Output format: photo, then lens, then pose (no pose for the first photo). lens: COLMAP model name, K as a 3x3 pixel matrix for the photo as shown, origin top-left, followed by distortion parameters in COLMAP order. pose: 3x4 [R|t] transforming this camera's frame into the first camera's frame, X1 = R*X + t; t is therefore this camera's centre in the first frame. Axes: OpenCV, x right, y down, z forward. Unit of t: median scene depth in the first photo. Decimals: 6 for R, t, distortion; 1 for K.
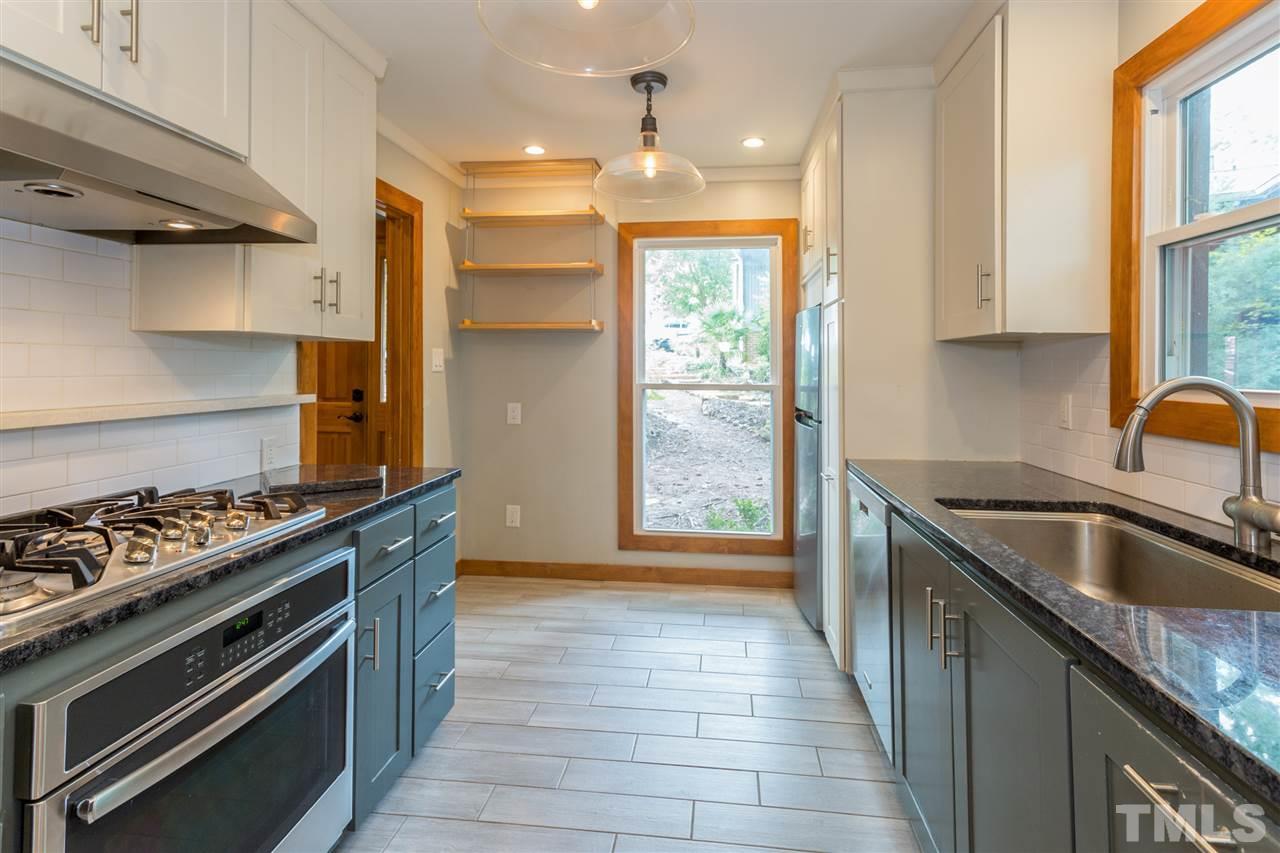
lens RADIAL K [[629.4, 0, 643.4], [0, 629.4, 363.0], [0, 0, 1]] dist [0.015692, -0.000495]
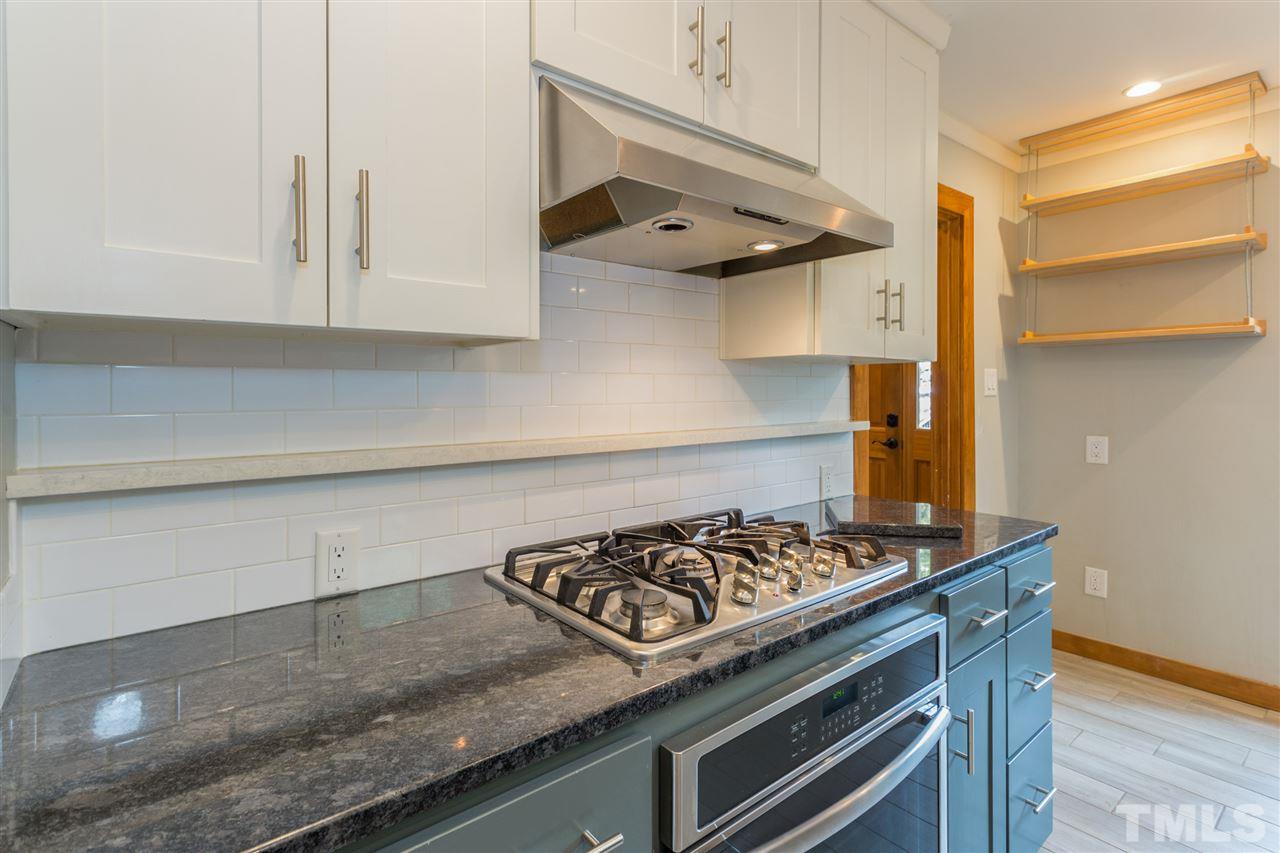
lens RADIAL K [[614.3, 0, 638.3], [0, 614.3, 390.0], [0, 0, 1]] dist [-0.003396, -0.000199]
pose [[0.714159, -0.008571, -0.699931, -0.185143], [0.013452, 0.999908, 0.001481, -0.003341], [0.699854, -0.010474, 0.714209, 0.170804]]
